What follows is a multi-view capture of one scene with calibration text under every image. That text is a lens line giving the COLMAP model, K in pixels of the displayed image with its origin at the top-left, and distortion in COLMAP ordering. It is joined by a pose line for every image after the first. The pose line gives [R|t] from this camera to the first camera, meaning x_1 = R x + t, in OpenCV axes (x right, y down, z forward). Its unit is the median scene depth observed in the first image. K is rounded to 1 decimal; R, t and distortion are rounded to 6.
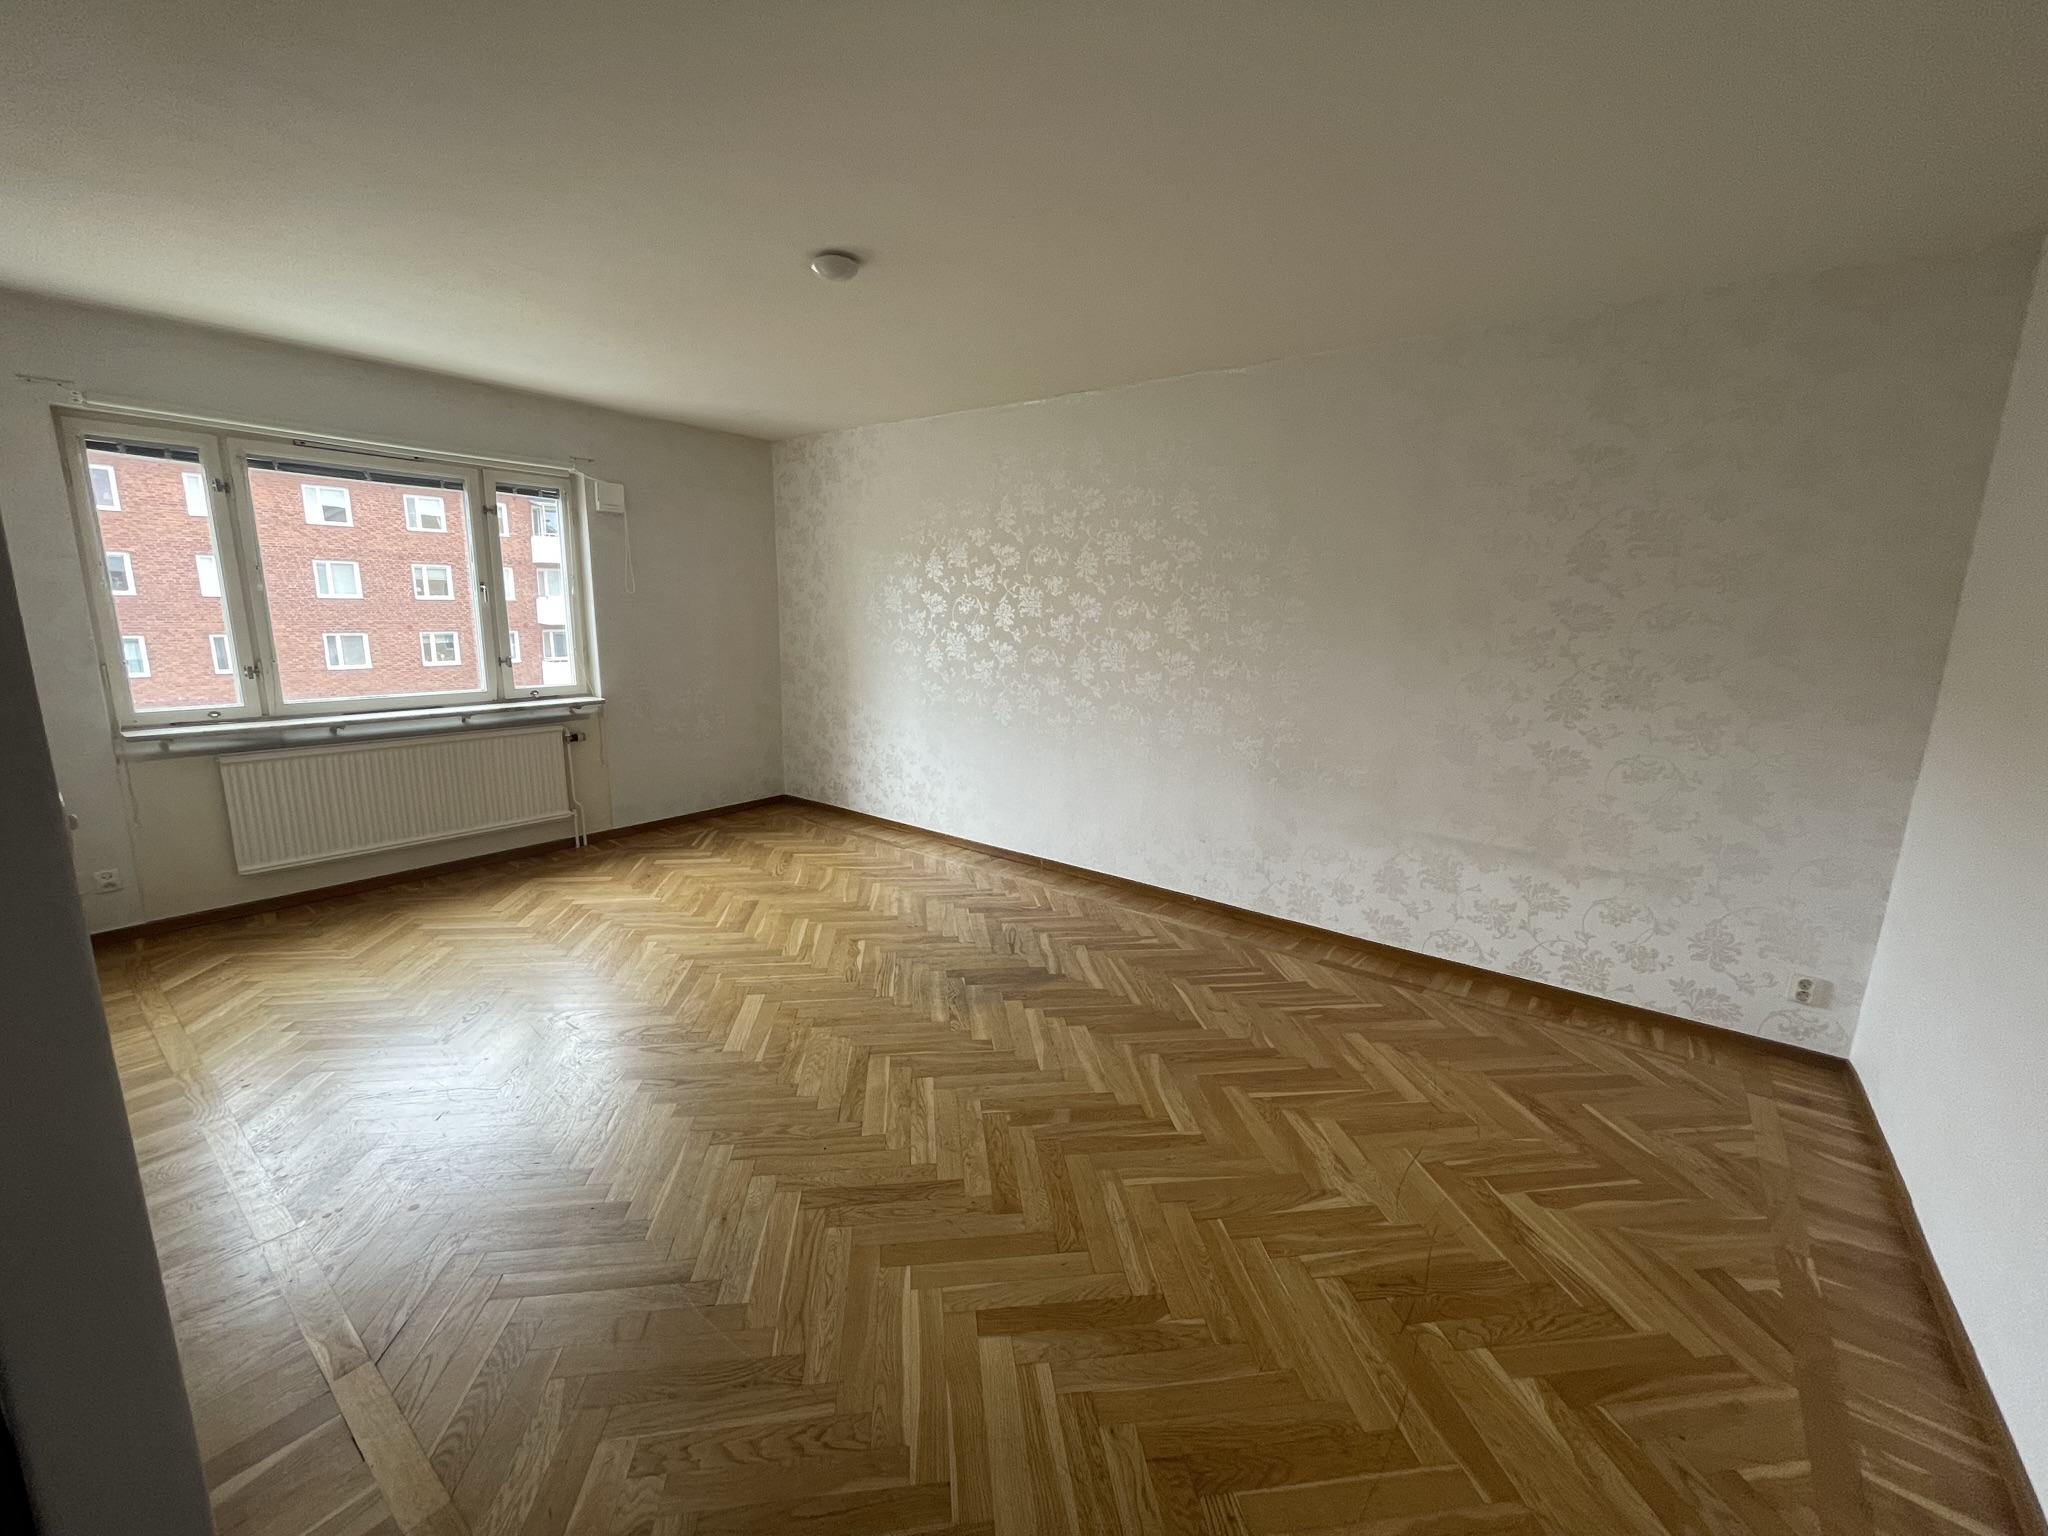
lens RADIAL K [[814.9, 0, 1024.0], [0, 814.9, 768.0], [0, 0, 1]] dist [0.000944, 0.000140]
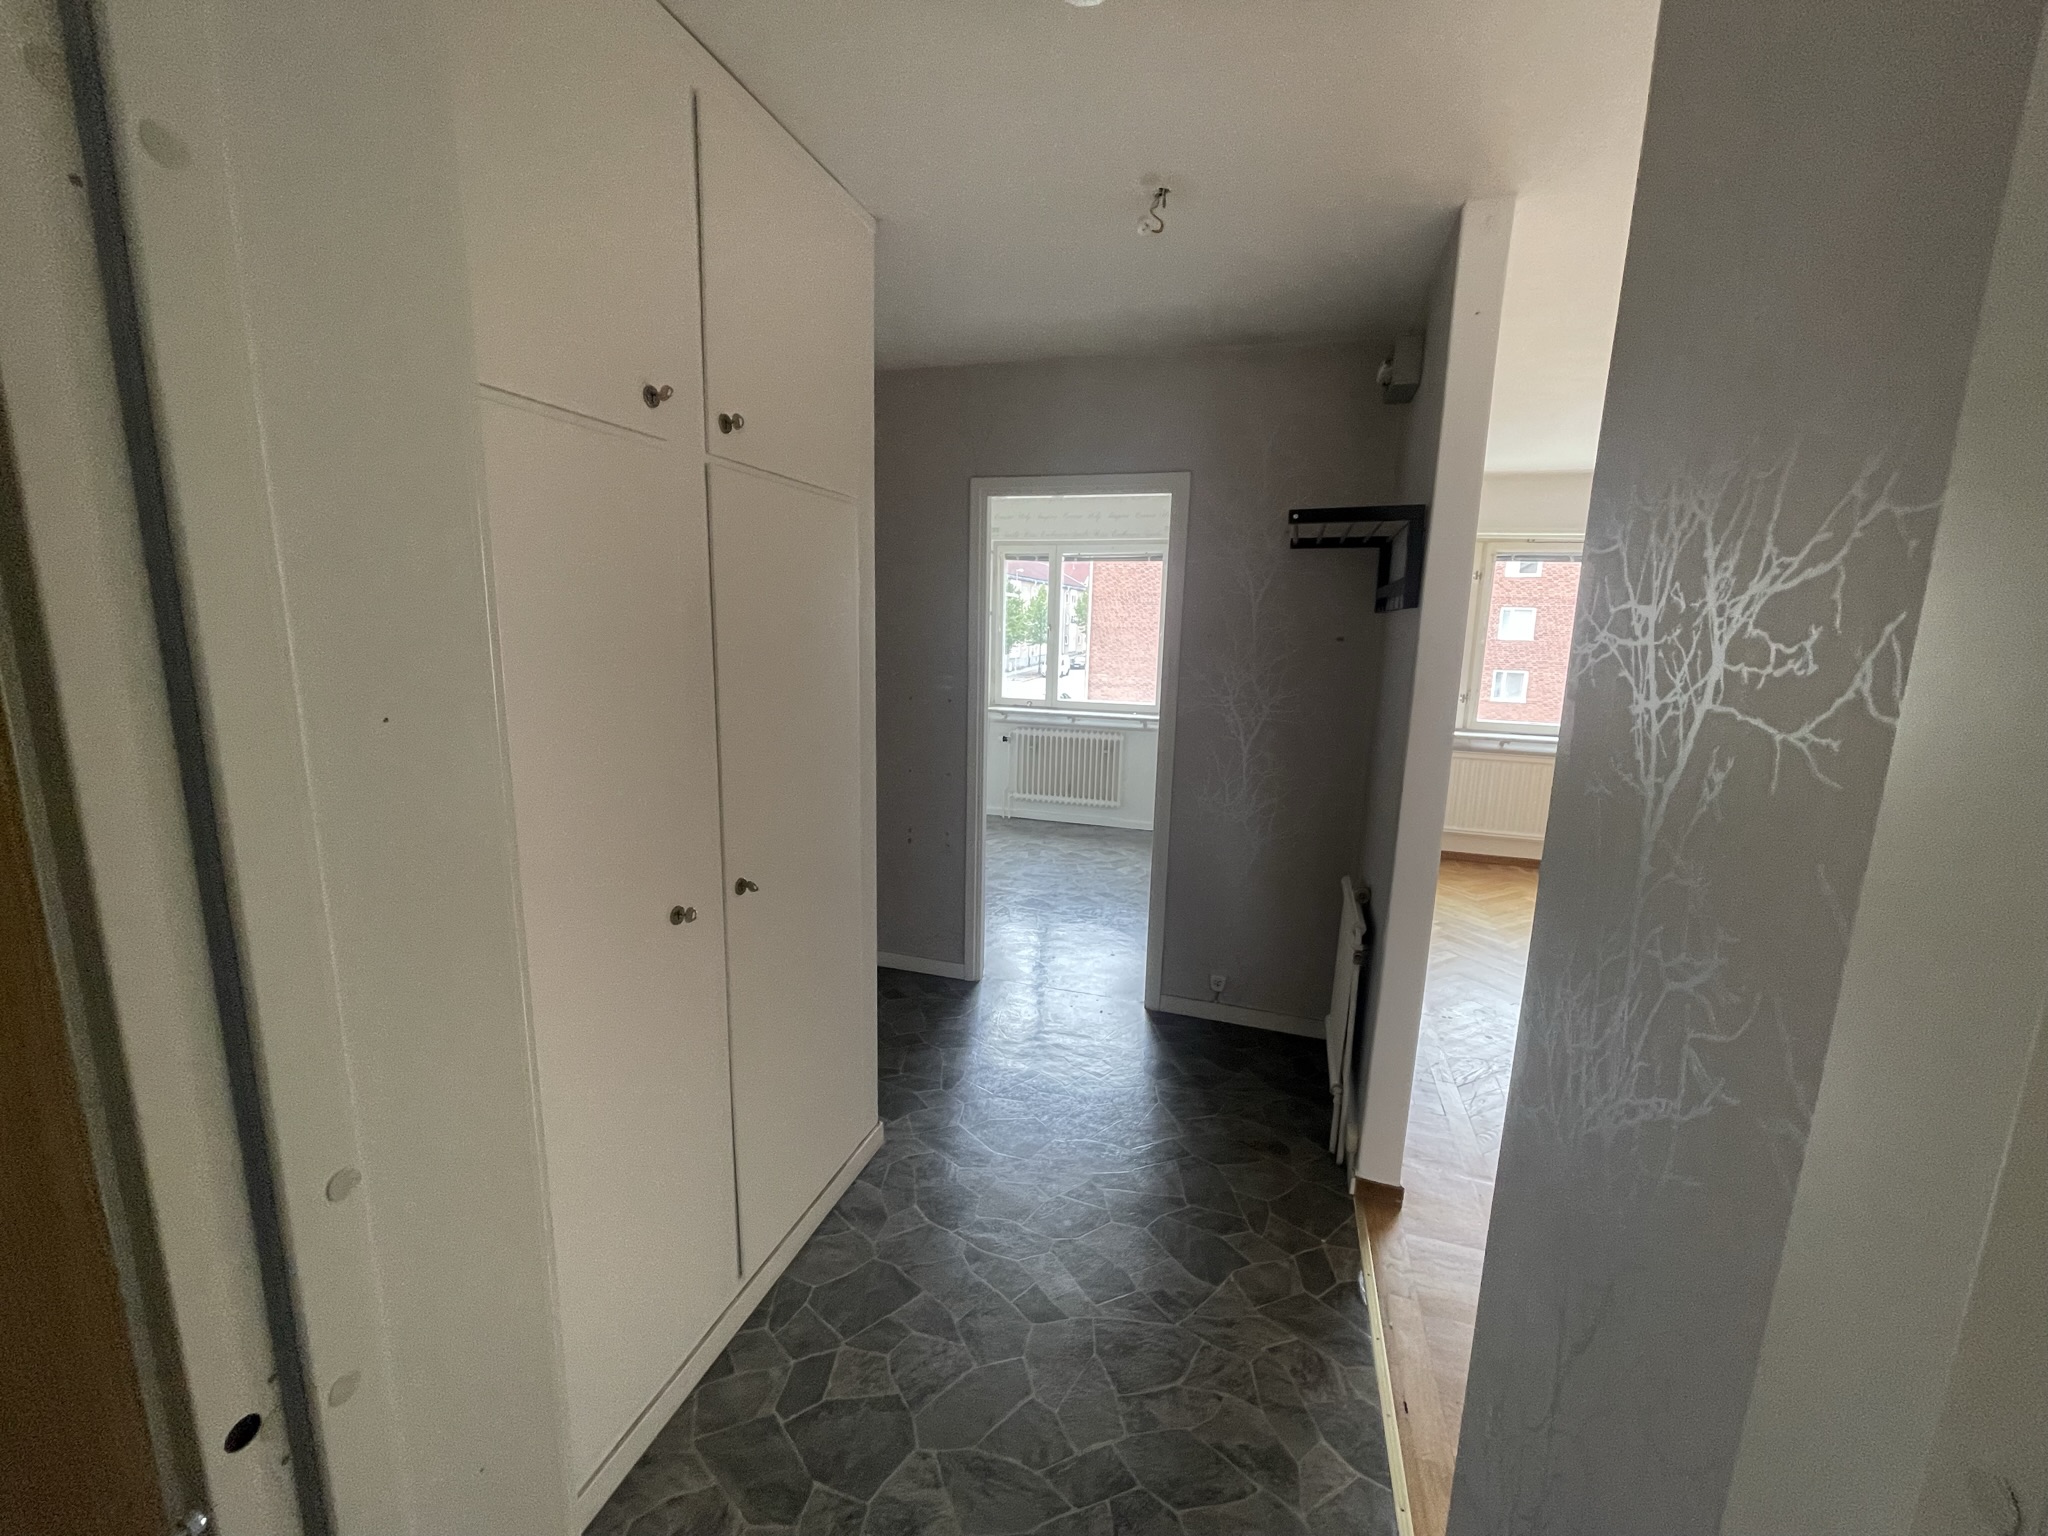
lens RADIAL K [[814.9, 0, 1024.0], [0, 814.9, 768.0], [0, 0, 1]] dist [0.000944, 0.000140]
pose [[0.341804, 0.155039, -0.926894, 0.159286], [-0.200230, 0.975665, 0.089359, 0.030944], [0.918193, 0.155049, 0.364530, -0.234360]]
